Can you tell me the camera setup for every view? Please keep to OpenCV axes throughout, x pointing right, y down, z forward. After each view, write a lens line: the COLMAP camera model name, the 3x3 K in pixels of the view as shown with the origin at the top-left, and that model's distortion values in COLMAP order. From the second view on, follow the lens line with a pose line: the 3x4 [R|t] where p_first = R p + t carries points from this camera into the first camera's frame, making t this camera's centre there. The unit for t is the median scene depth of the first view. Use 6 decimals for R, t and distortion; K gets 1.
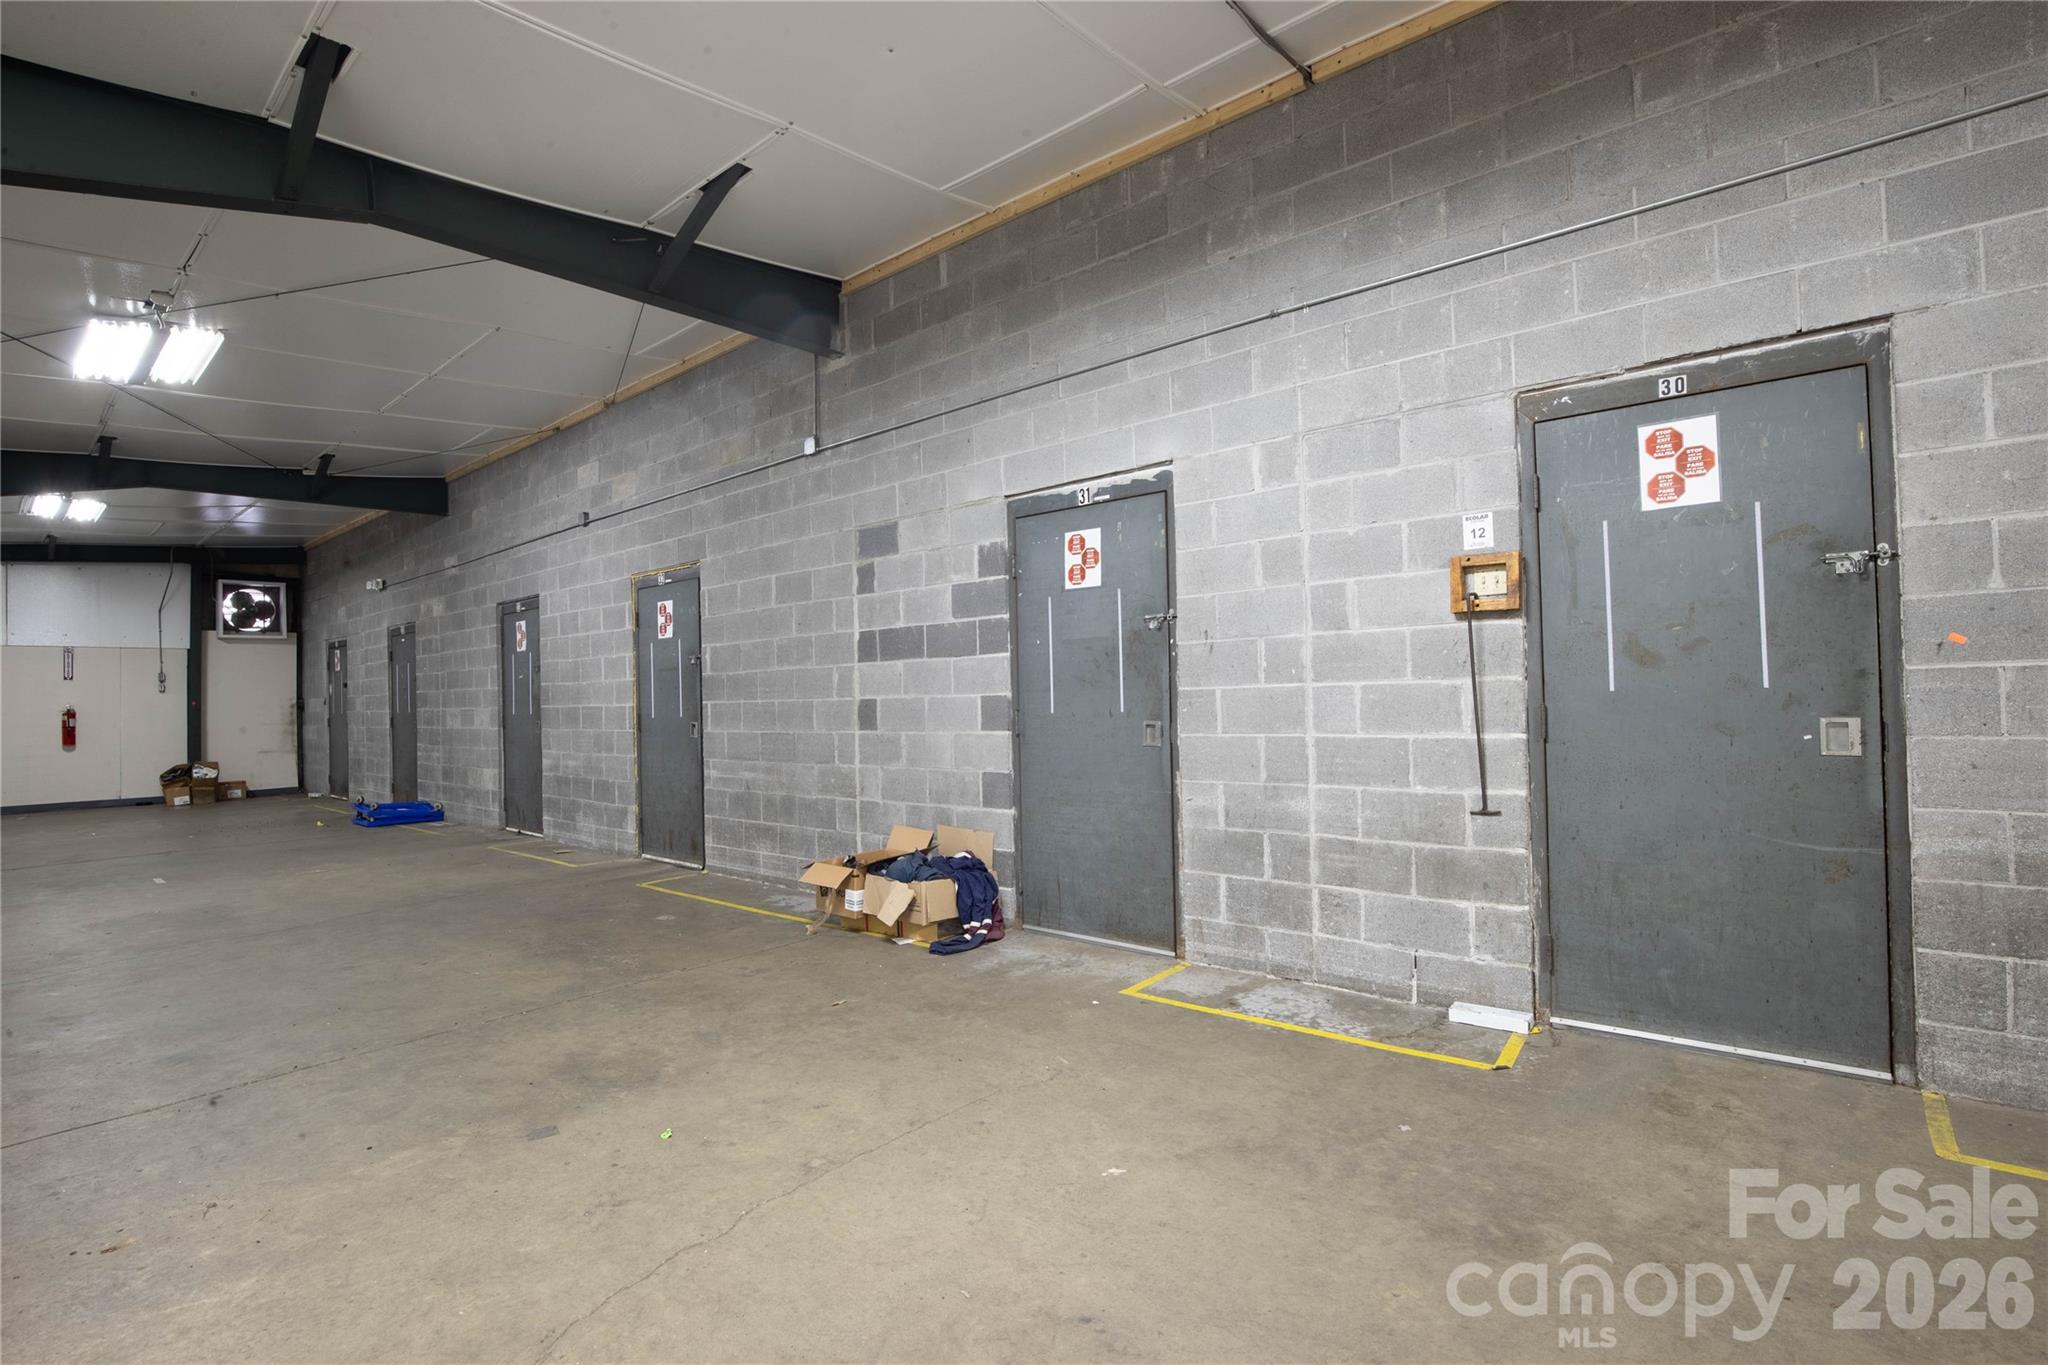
lens RADIAL K [[948.5, 0, 1030.3], [0, 948.5, 680.3], [0, 0, 1]] dist [-0.035989, 0.006180]
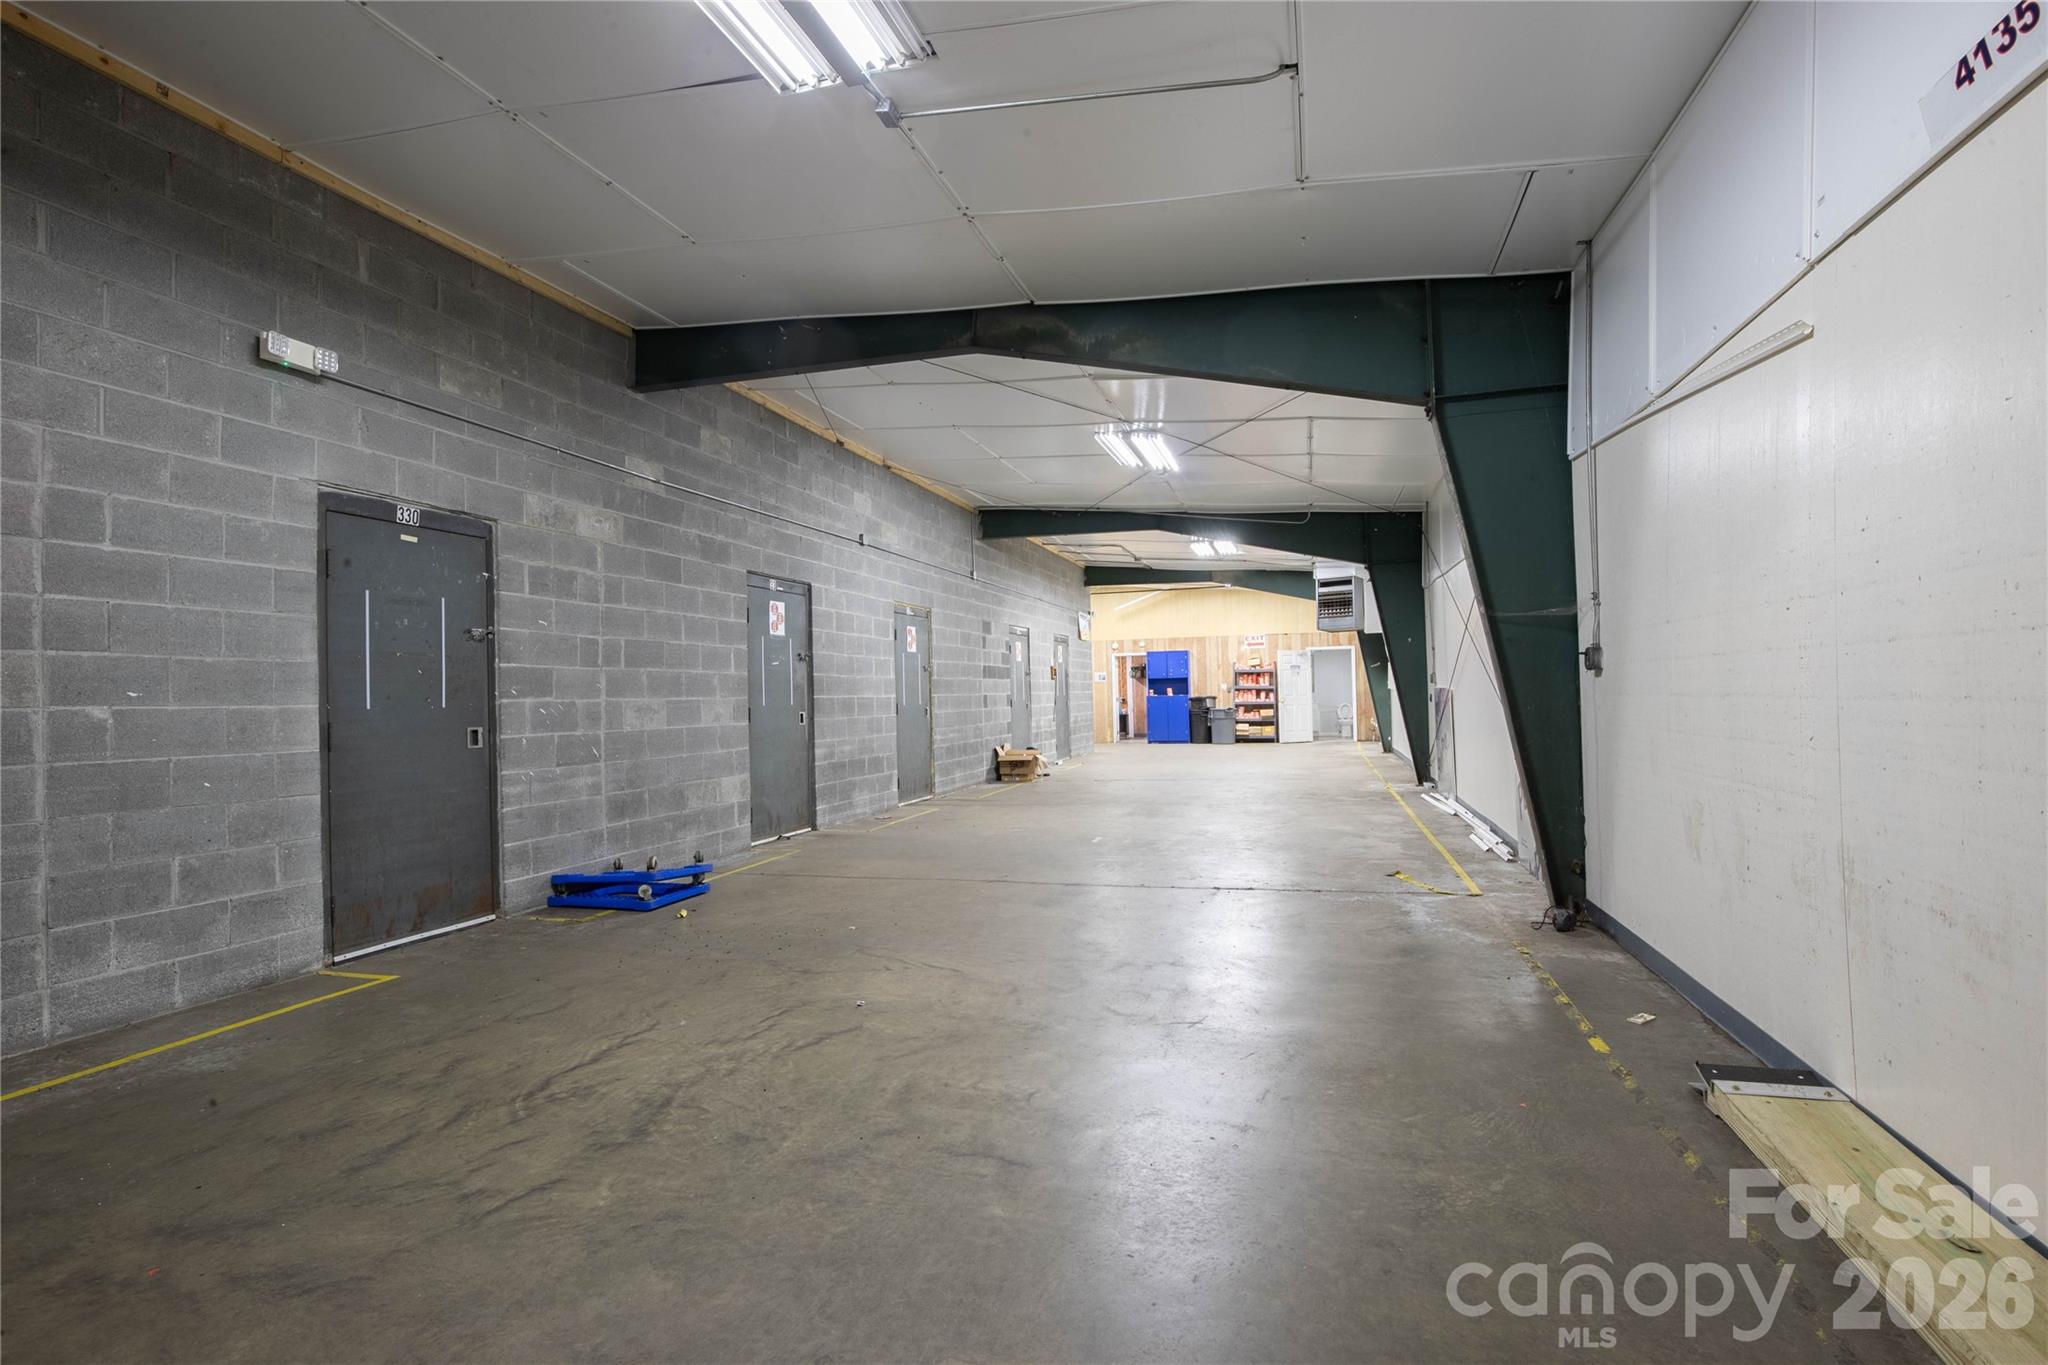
lens RADIAL K [[979.7, 0, 1024.8], [0, 979.7, 683.2], [0, 0, 1]] dist [0.000036, 0.000006]
pose [[-0.398778, 0.046144, 0.915886, -3.493522], [0.019075, 0.998935, -0.042023, 0.137482], [-0.916849, 0.000713, -0.399234, 2.711623]]
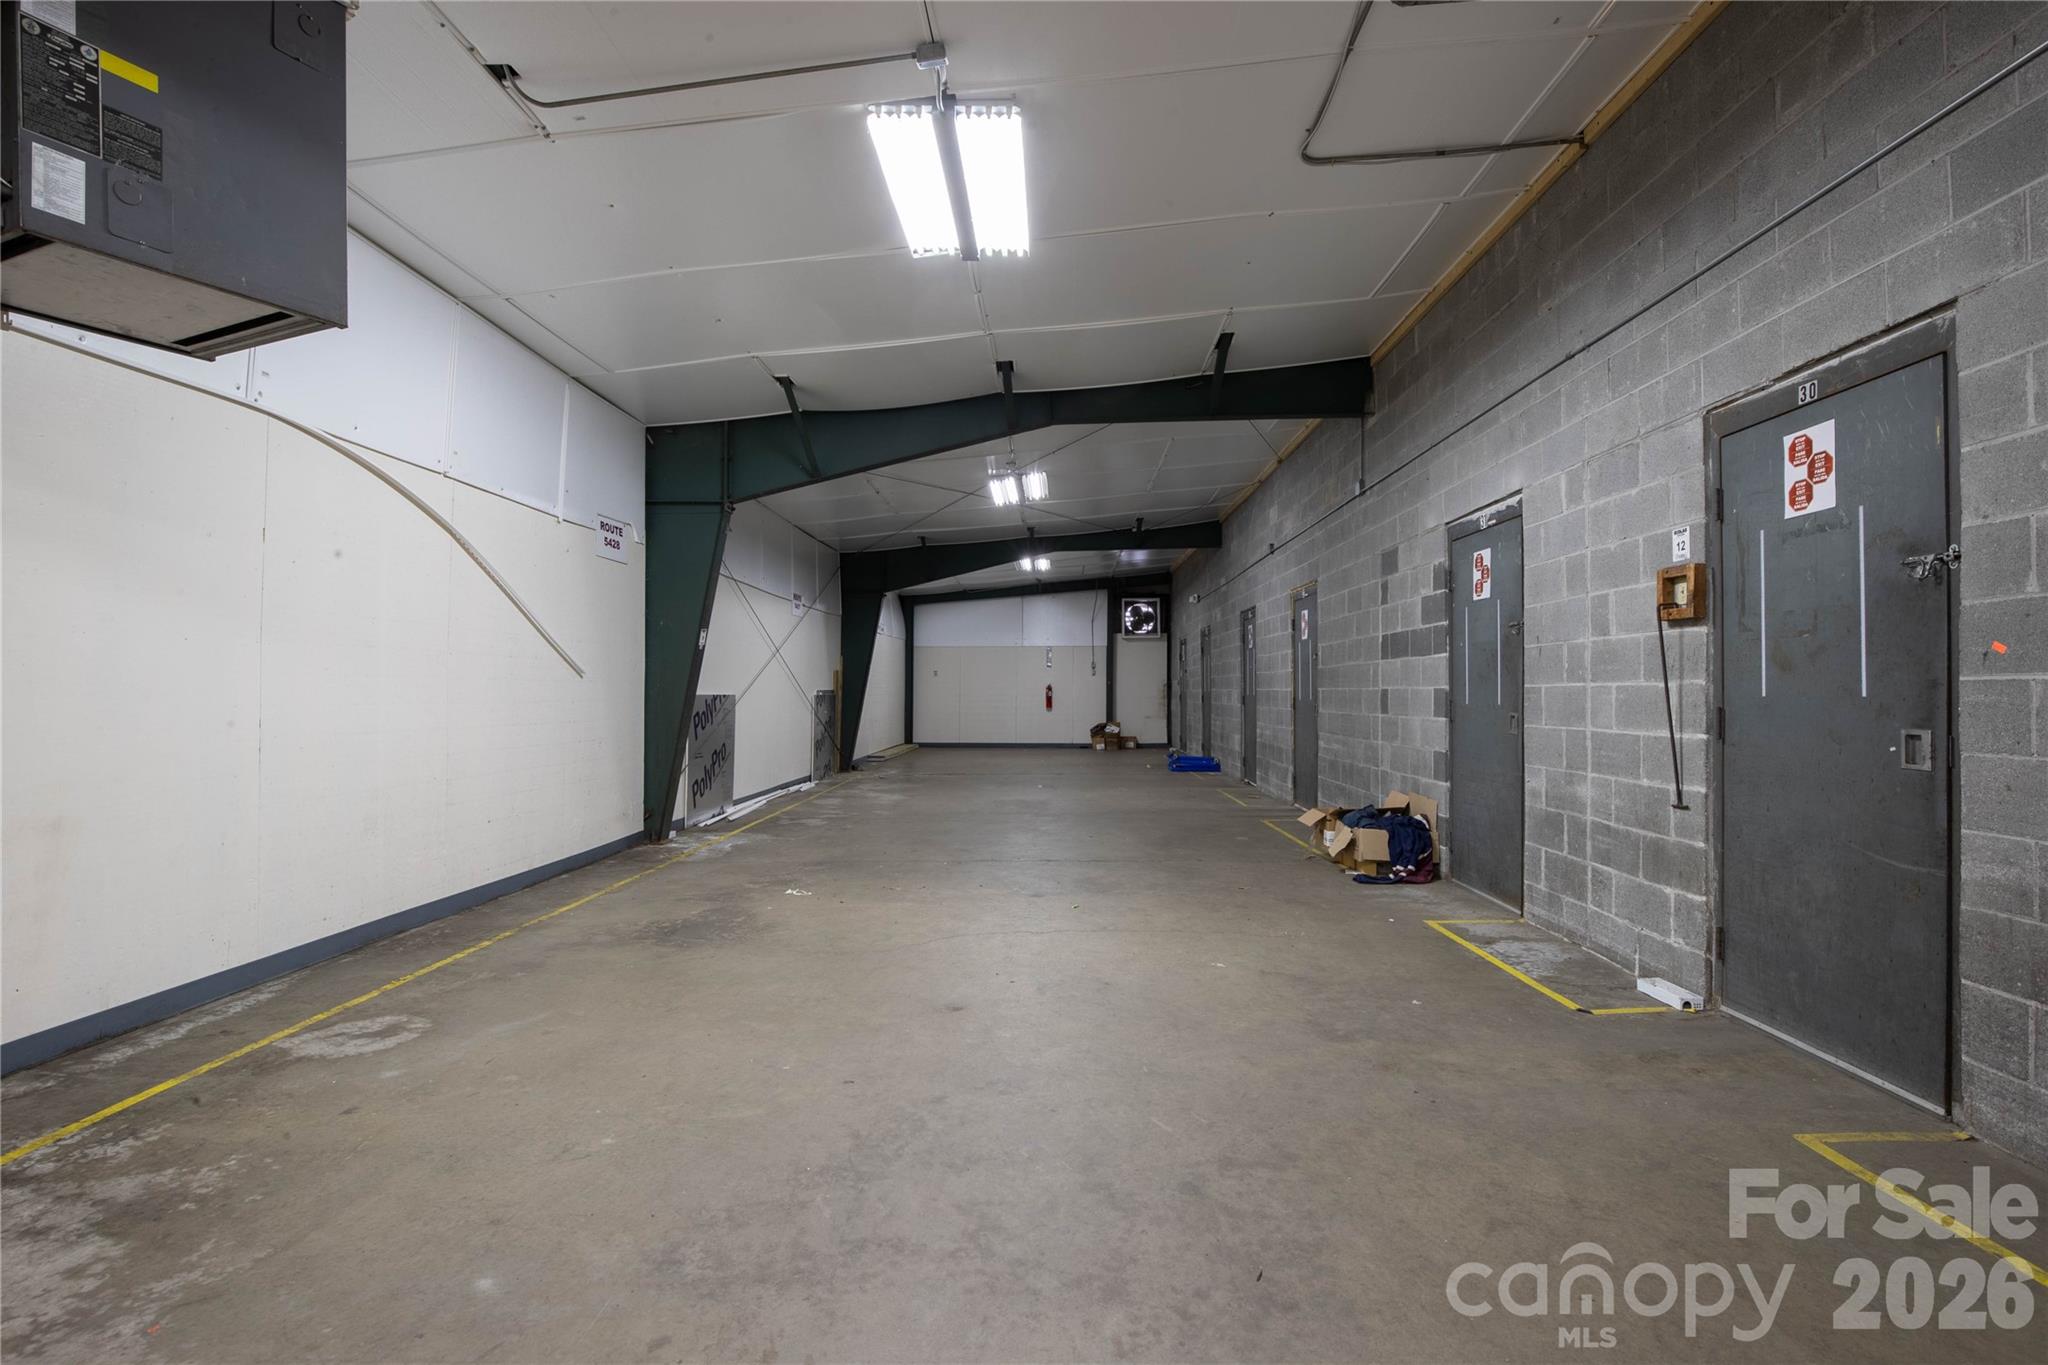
lens RADIAL K [[948.5, 0, 1029.1], [0, 948.5, 685.4], [0, 0, 1]] dist [-0.035989, 0.006180]
pose [[0.625635, 0.017347, -0.779923, 0.736940], [0.000570, 0.999742, 0.022693, -0.019414], [0.780115, -0.014642, 0.625464, -0.214773]]
